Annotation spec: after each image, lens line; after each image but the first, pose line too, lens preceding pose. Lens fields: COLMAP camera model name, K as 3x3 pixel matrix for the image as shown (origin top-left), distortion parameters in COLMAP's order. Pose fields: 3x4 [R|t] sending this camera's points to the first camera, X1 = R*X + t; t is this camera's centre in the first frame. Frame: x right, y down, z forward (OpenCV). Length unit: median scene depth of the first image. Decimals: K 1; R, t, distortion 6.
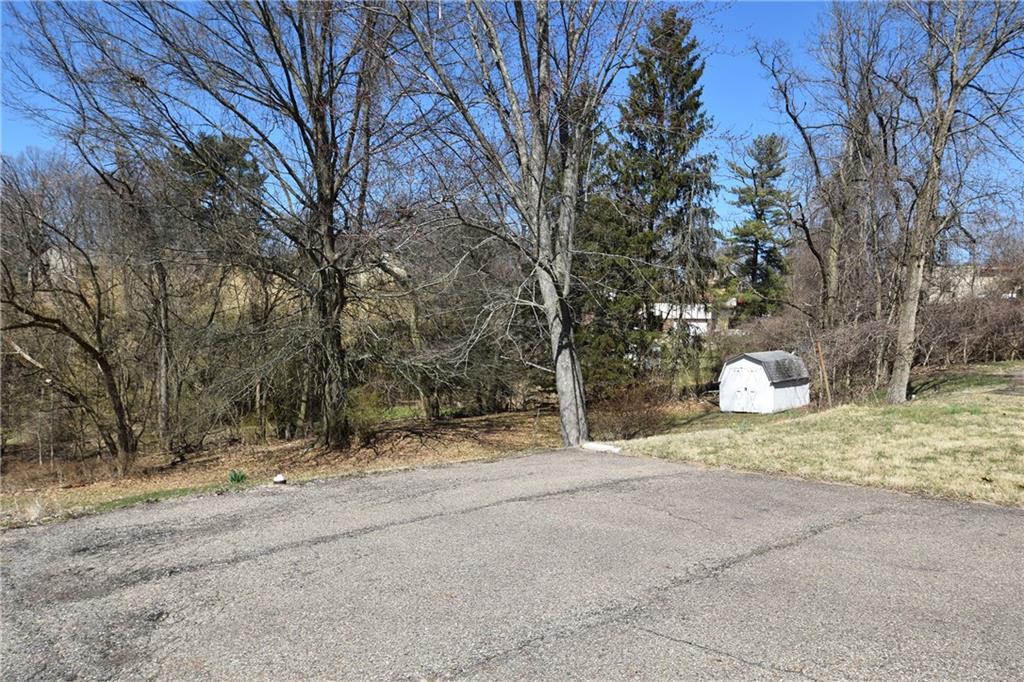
lens RADIAL K [[748.9, 0, 512.0], [0, 748.9, 341.0], [0, 0, 1]] dist [0.017394, 0.008906]
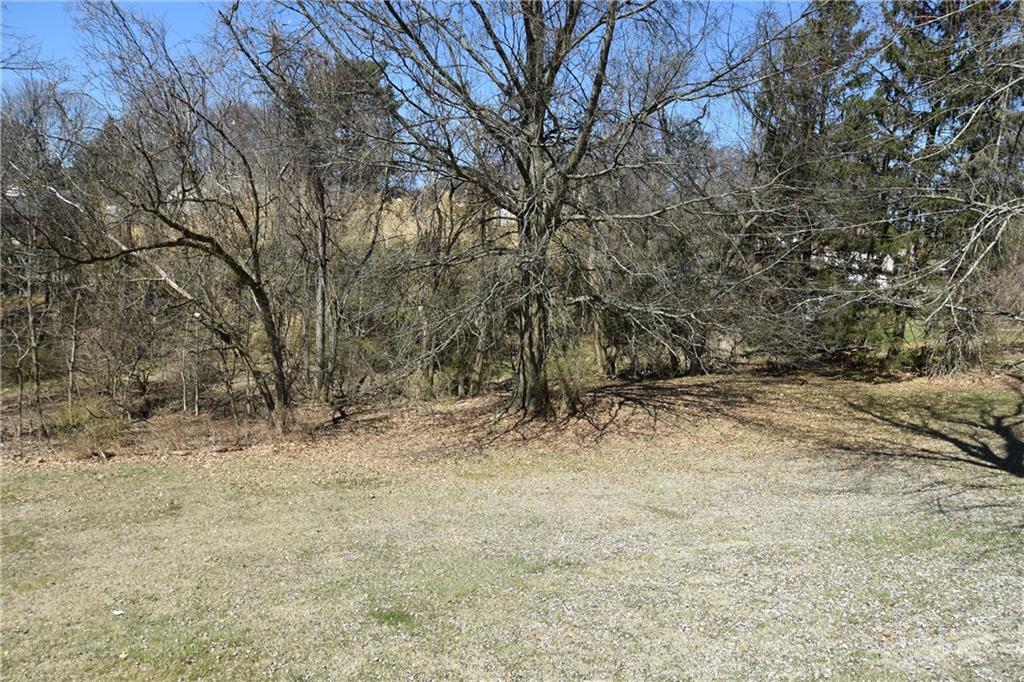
lens RADIAL K [[748.9, 0, 512.0], [0, 748.9, 341.0], [0, 0, 1]] dist [0.017394, 0.008906]
pose [[0.990091, 0.043009, -0.133682, -0.161701], [-0.033708, 0.996901, 0.071077, 0.011365], [0.136325, -0.065867, 0.988472, 0.233109]]
